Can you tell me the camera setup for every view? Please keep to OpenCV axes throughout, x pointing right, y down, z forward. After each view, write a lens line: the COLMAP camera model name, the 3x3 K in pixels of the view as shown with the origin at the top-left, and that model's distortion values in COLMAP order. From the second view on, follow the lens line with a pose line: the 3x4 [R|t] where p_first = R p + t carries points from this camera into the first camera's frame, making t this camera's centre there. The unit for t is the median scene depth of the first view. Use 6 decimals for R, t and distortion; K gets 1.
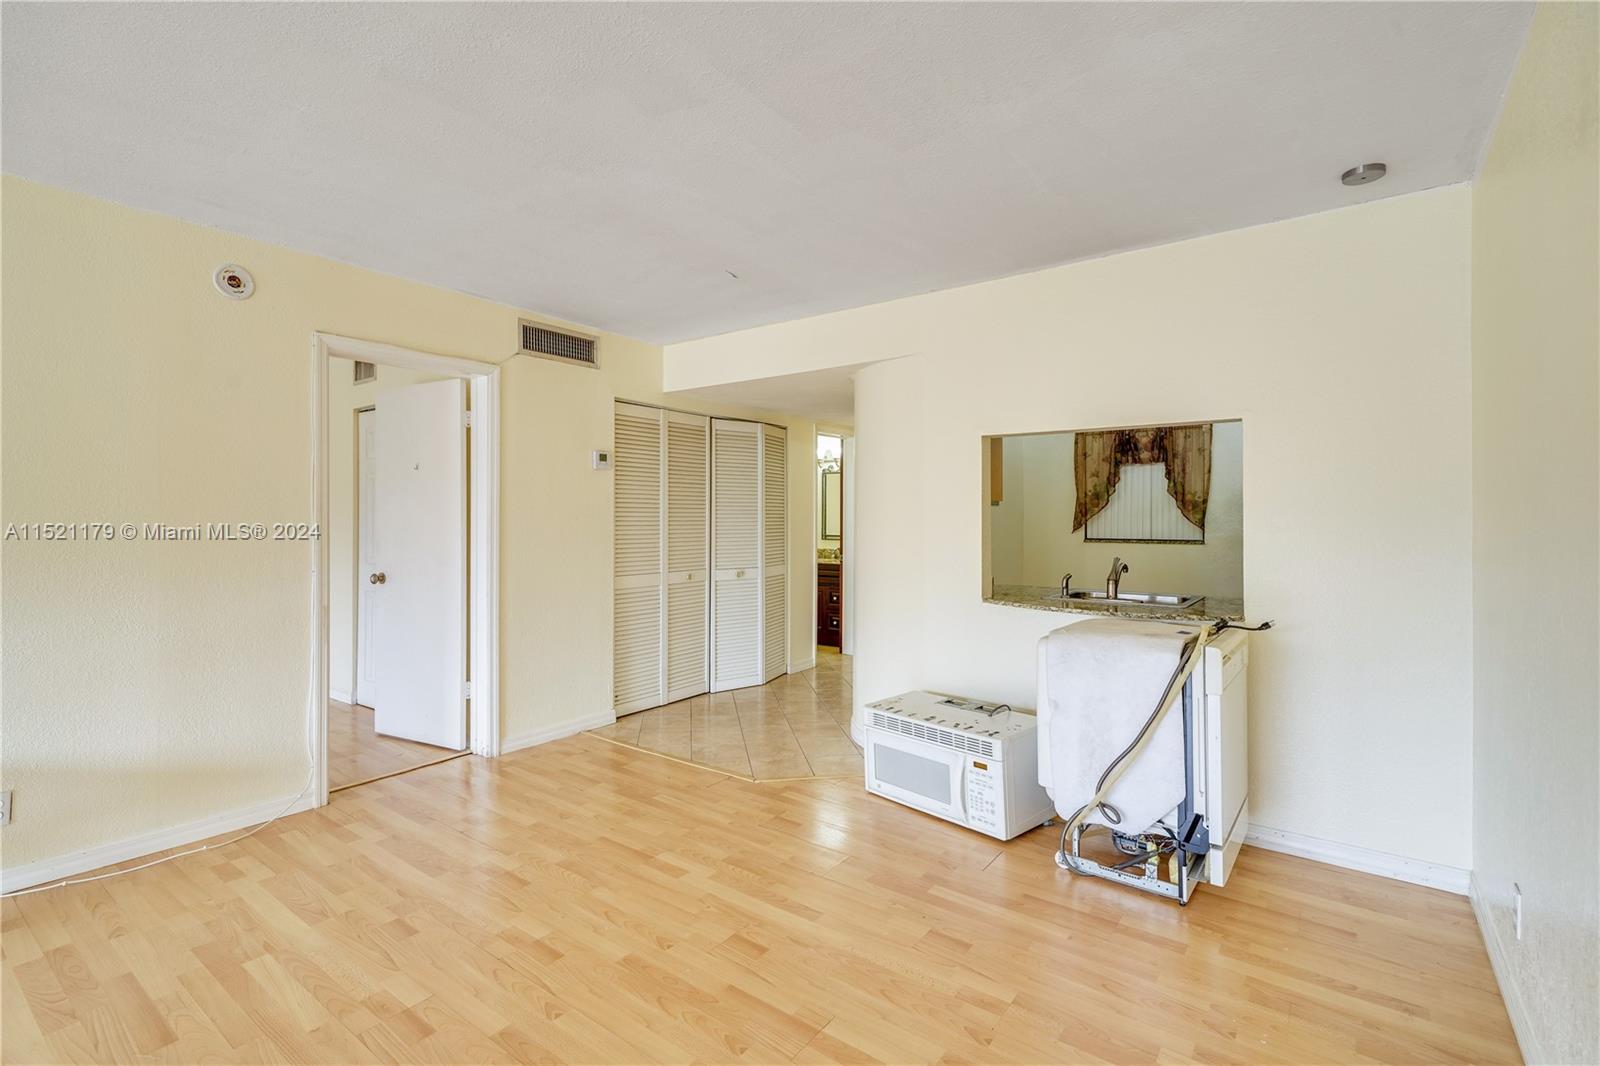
lens RADIAL K [[726.3, 0, 794.3], [0, 726.3, 512.5], [0, 0, 1]] dist [0.010992, 0.000903]
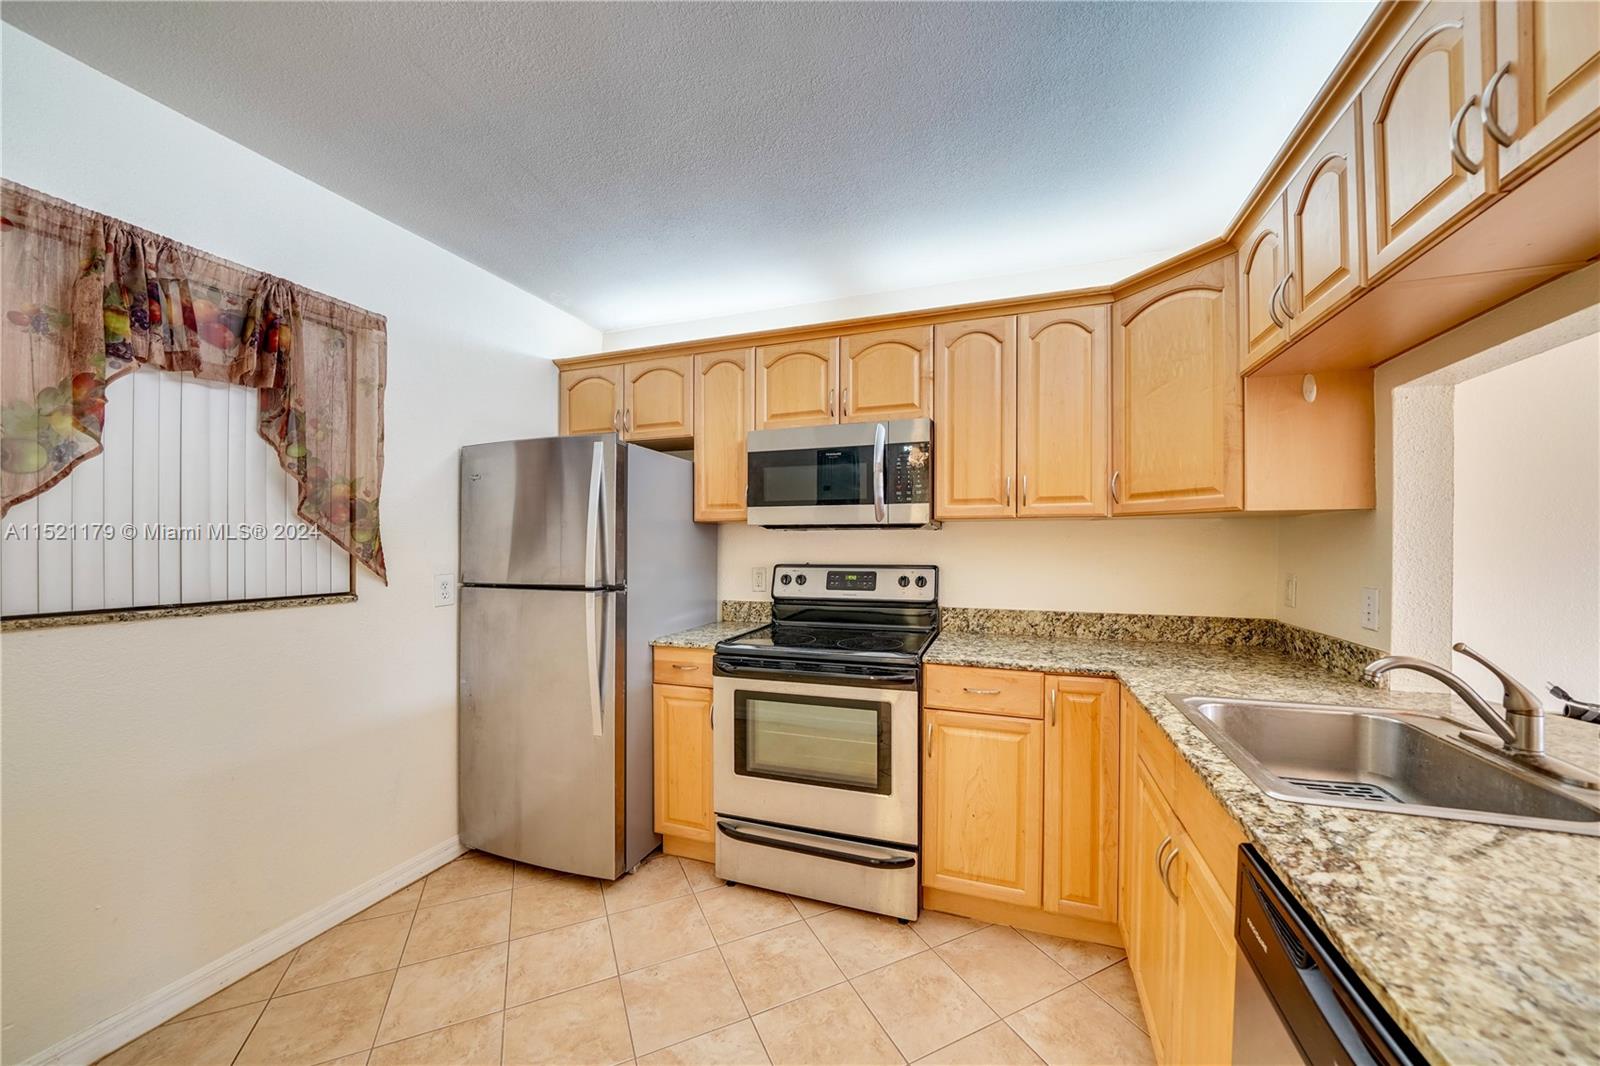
lens RADIAL K [[569.9, 0, 803.0], [0, 569.9, 546.5], [0, 0, 1]] dist [-0.015104, -0.000011]
pose [[-0.291550, -0.002832, 0.956551, 0.345948], [-0.008962, 0.999960, 0.000229, 0.019020], [-0.956514, -0.008506, -0.291564, 1.837681]]
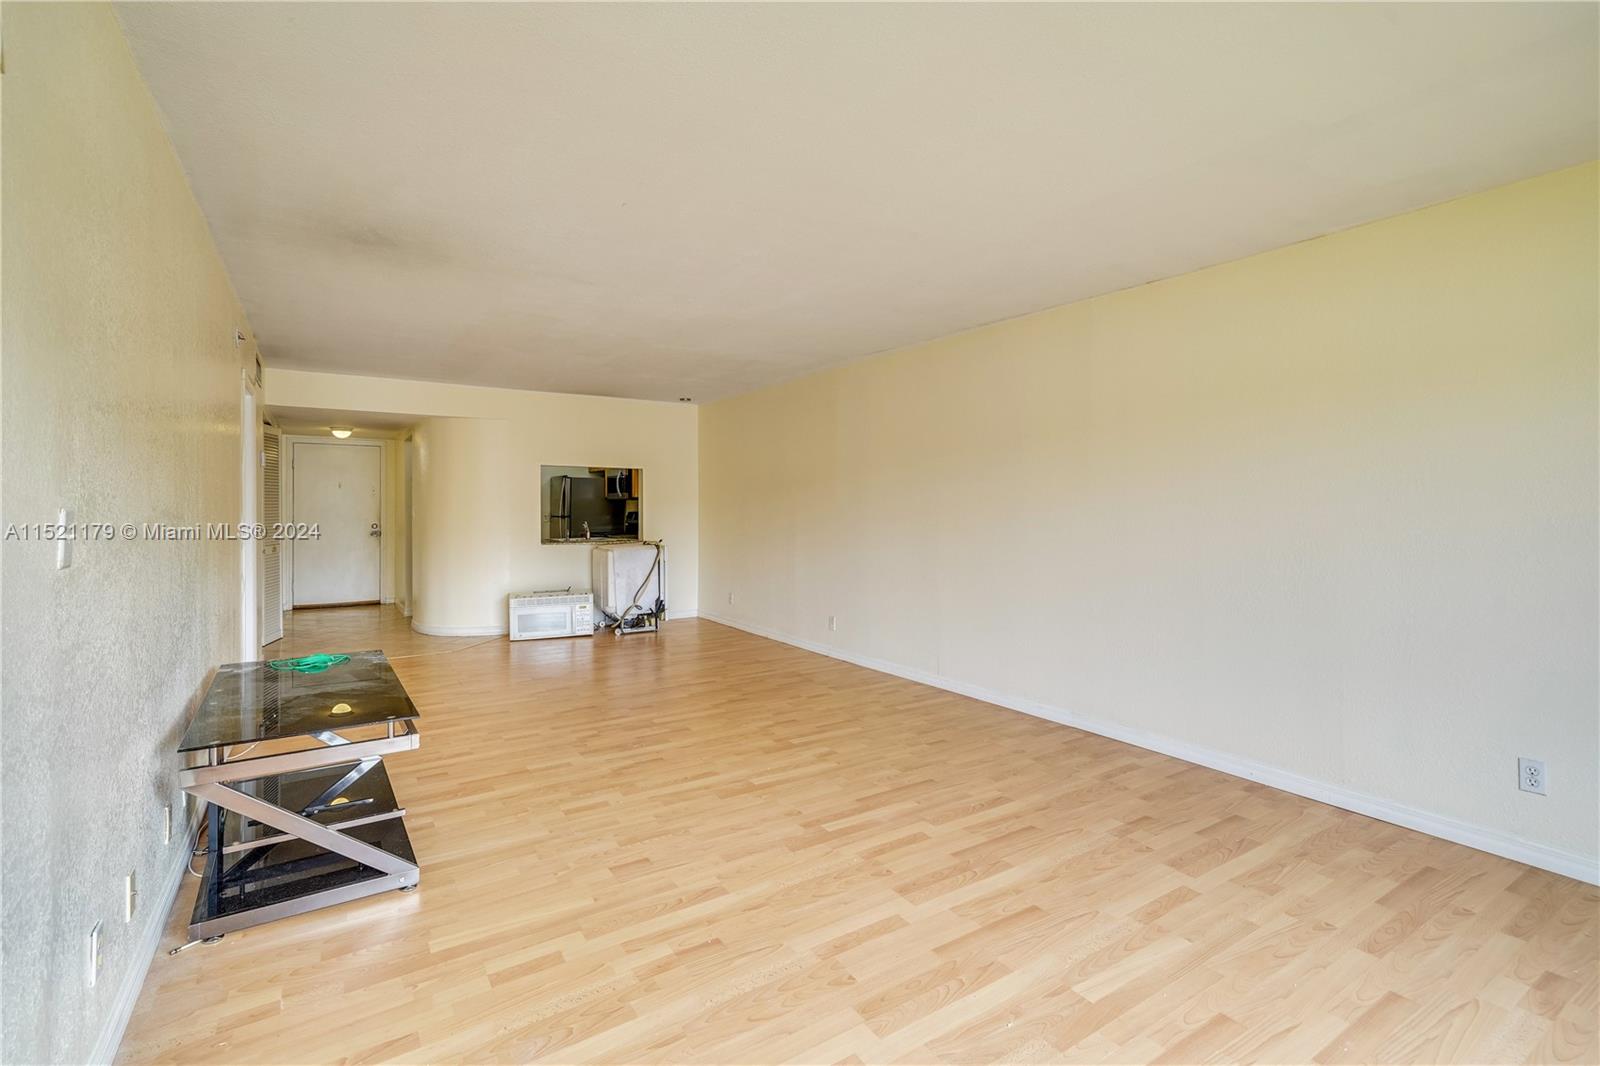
lens RADIAL K [[726.3, 0, 801.7], [0, 726.3, 505.1], [0, 0, 1]] dist [0.010992, 0.000903]
pose [[0.344661, -0.003081, 0.938722, -1.921626], [-0.007865, 0.999950, 0.006169, -0.015006], [-0.938694, -0.009509, 0.344620, -0.559273]]
